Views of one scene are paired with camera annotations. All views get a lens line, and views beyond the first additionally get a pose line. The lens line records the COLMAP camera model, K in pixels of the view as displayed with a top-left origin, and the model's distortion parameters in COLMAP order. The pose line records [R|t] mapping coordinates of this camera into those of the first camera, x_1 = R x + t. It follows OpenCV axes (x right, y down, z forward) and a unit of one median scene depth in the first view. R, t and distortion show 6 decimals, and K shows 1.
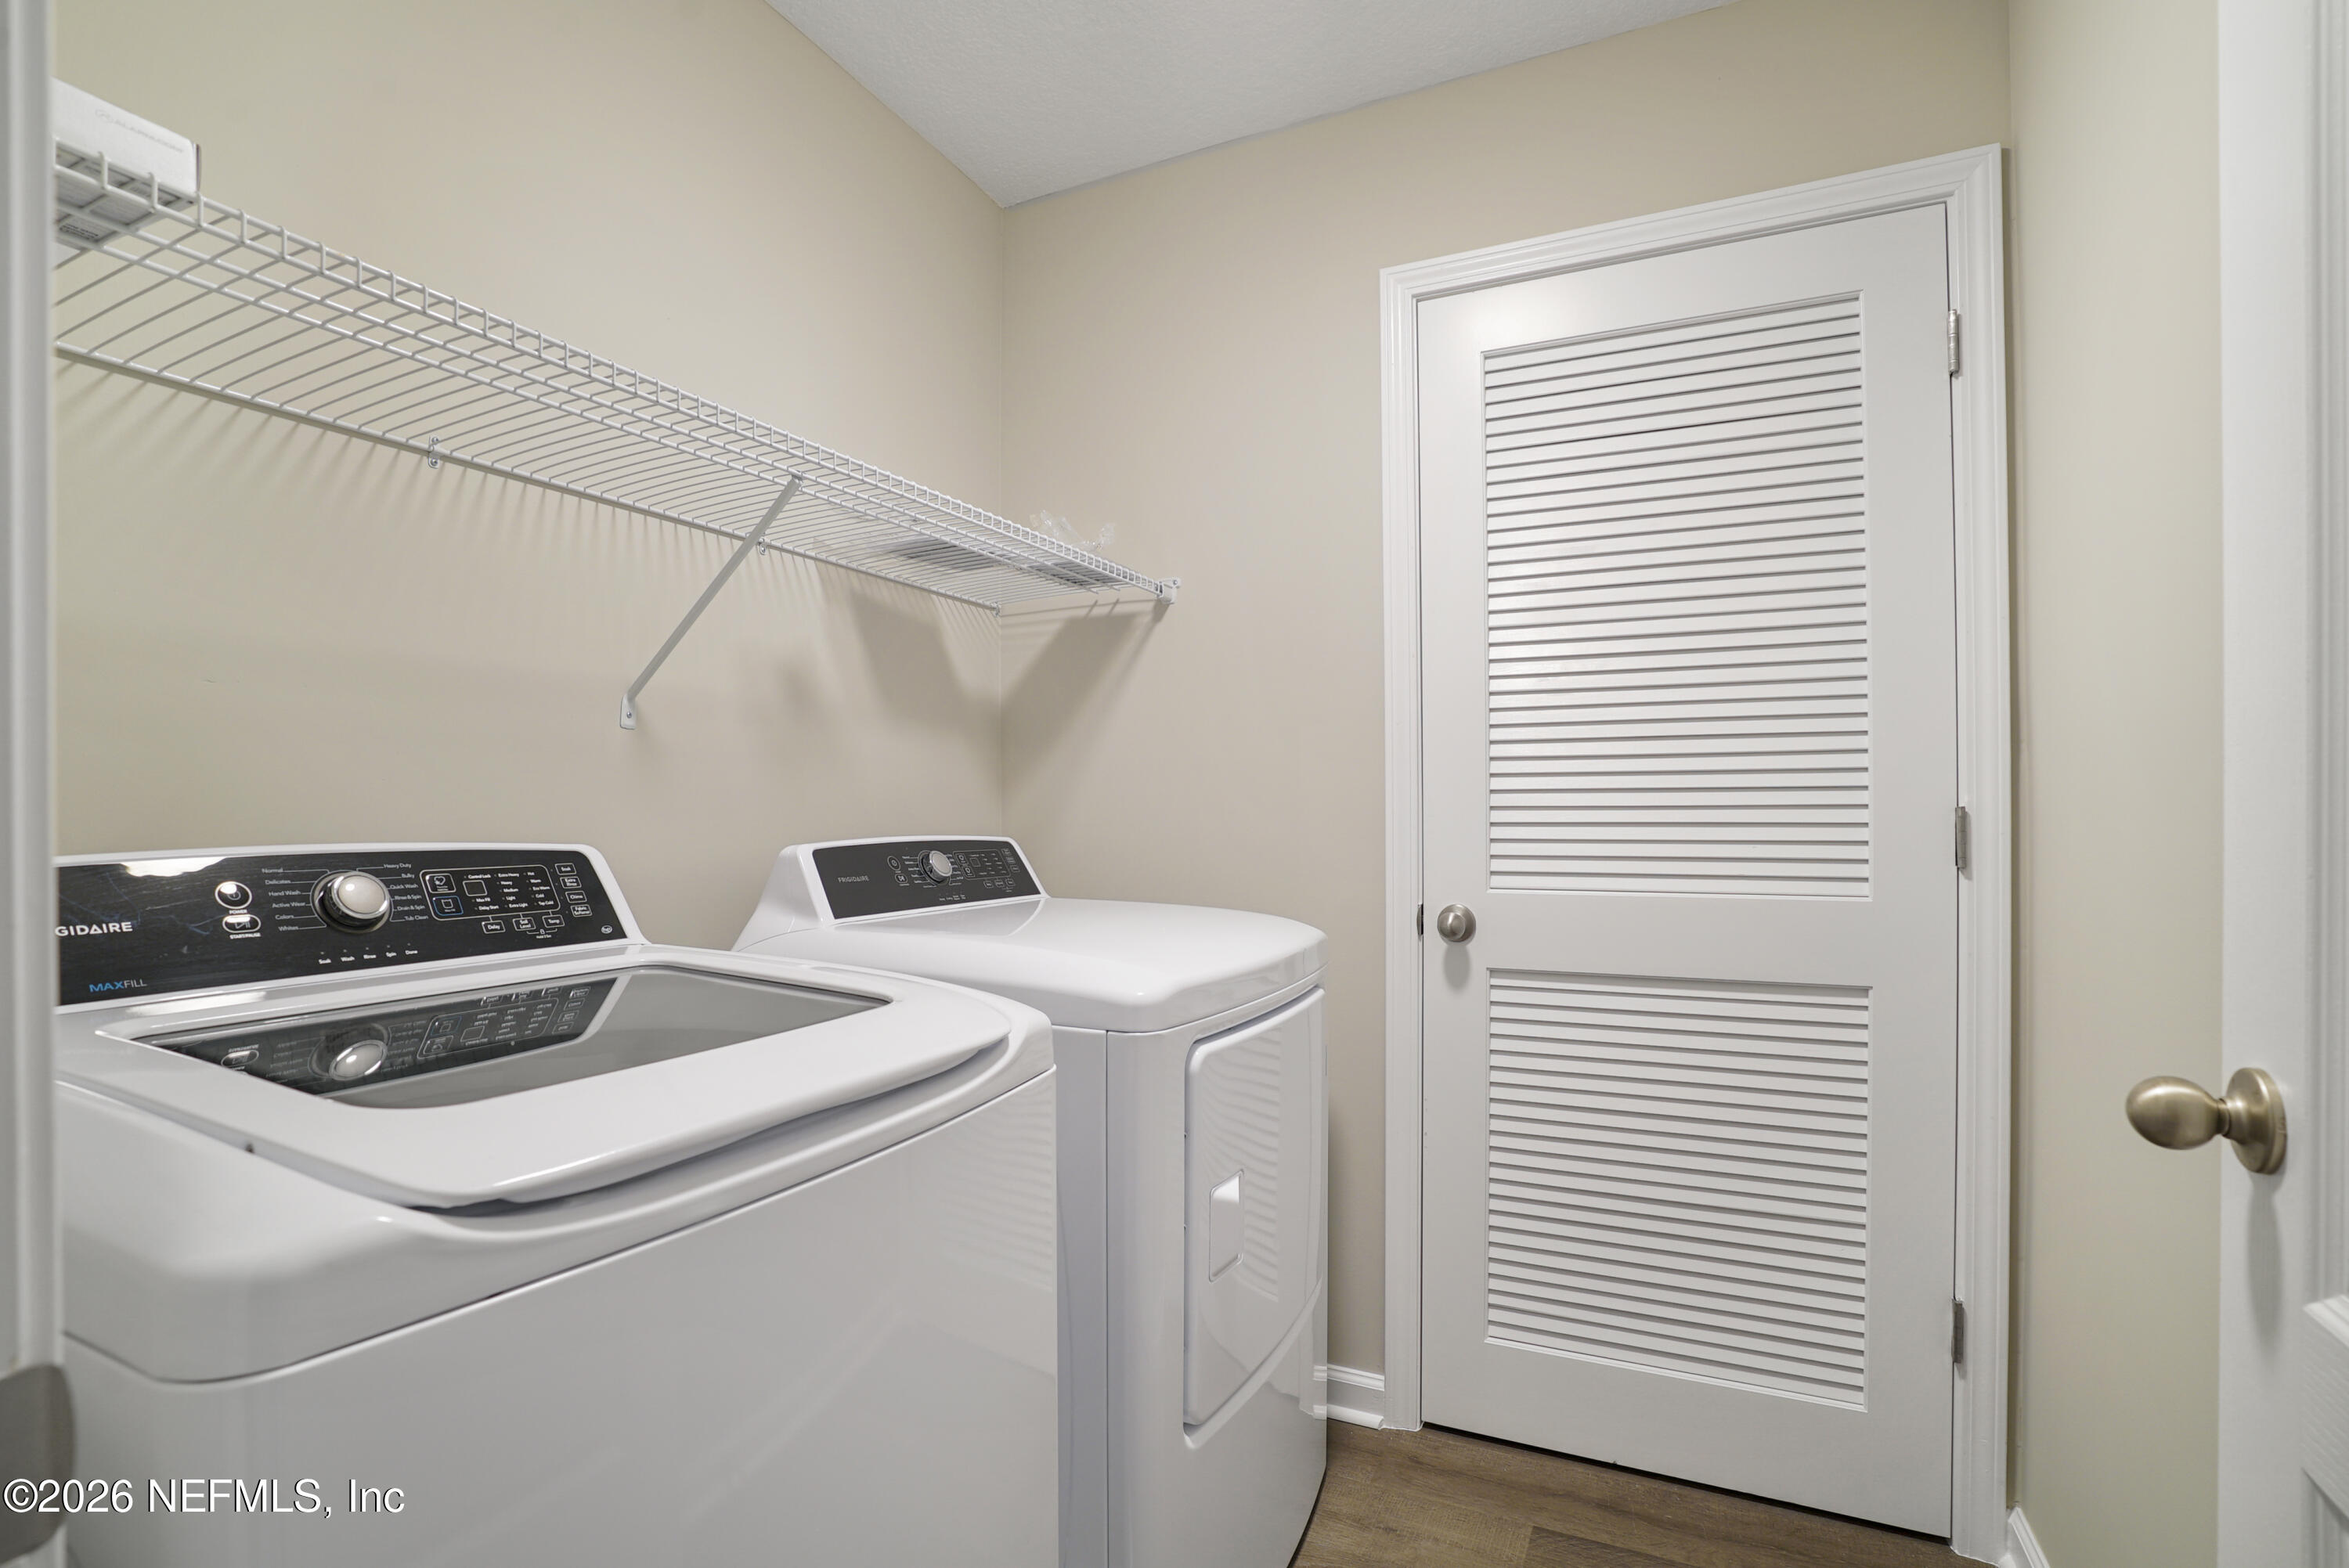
lens RADIAL K [[1126.7, 0, 1176.3], [0, 1126.7, 803.9], [0, 0, 1]] dist [-0.062901, 0.028097]
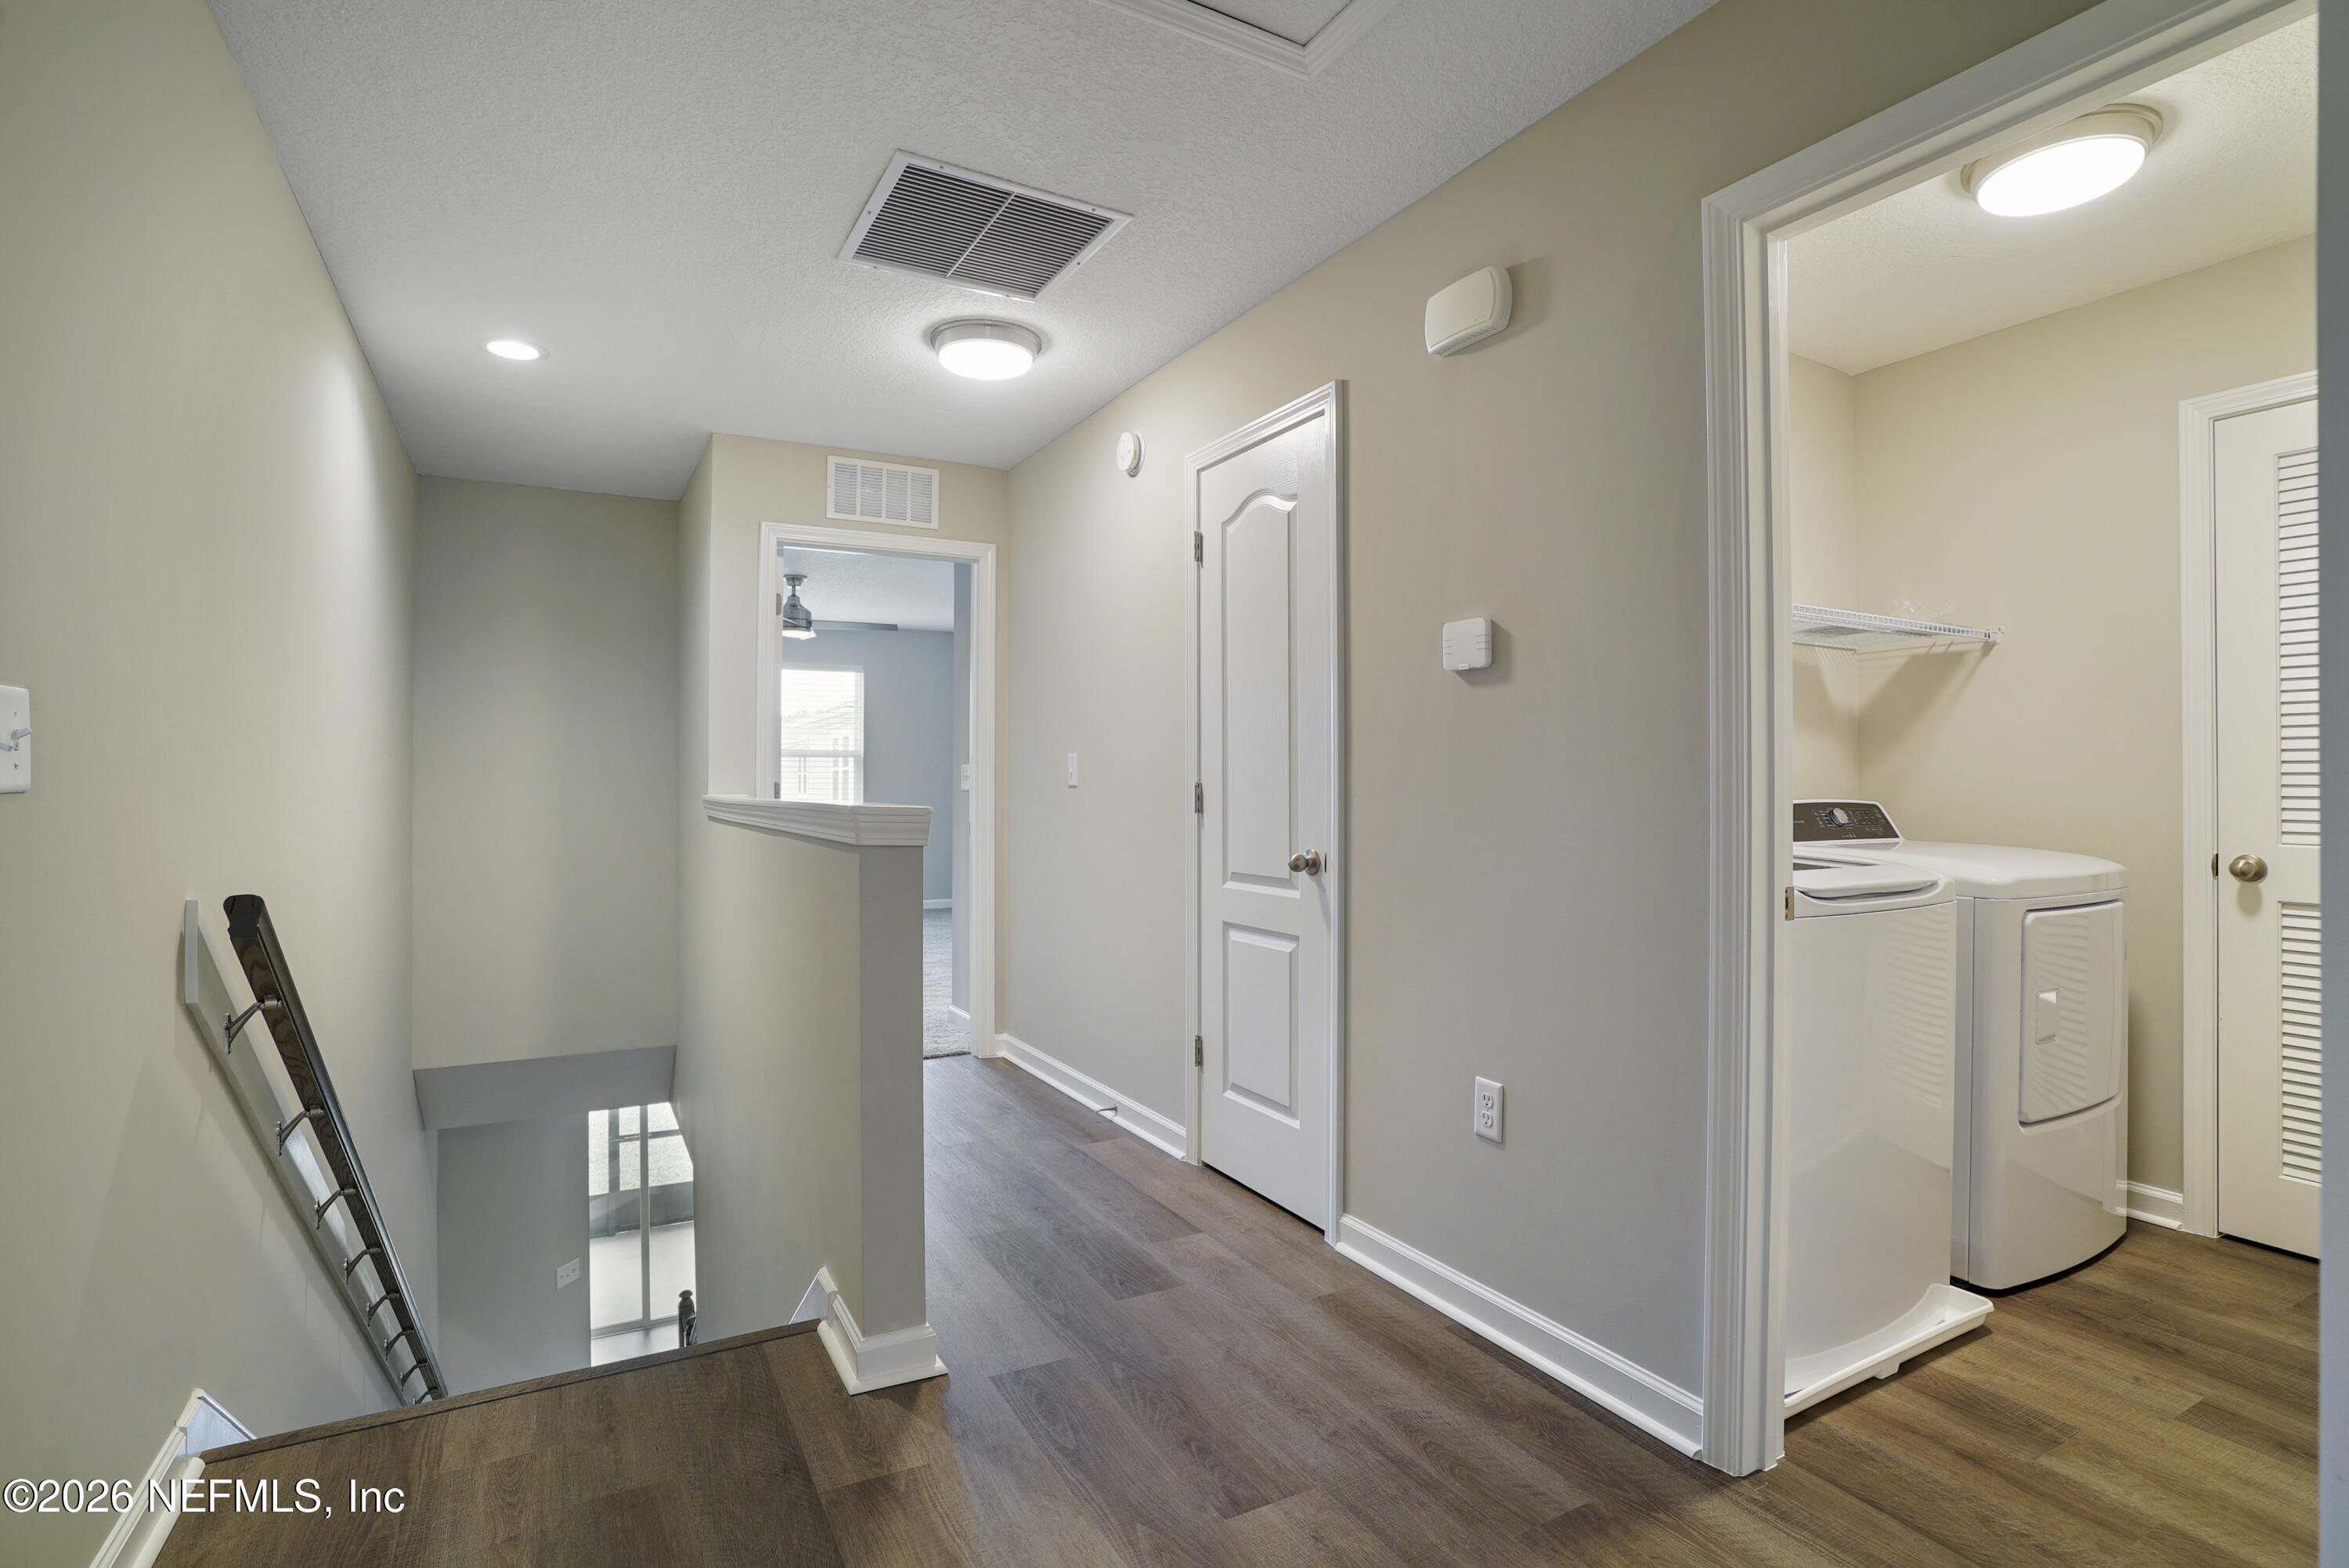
lens RADIAL K [[1109.8, 0, 1169.5], [0, 1109.8, 773.6], [0, 0, 1]] dist [-0.065609, 0.024378]
pose [[0.810614, 0.002832, -0.585573, -0.062995], [-0.003298, 0.999995, 0.000271, -0.007080], [0.585571, 0.001712, 0.810619, -0.845797]]
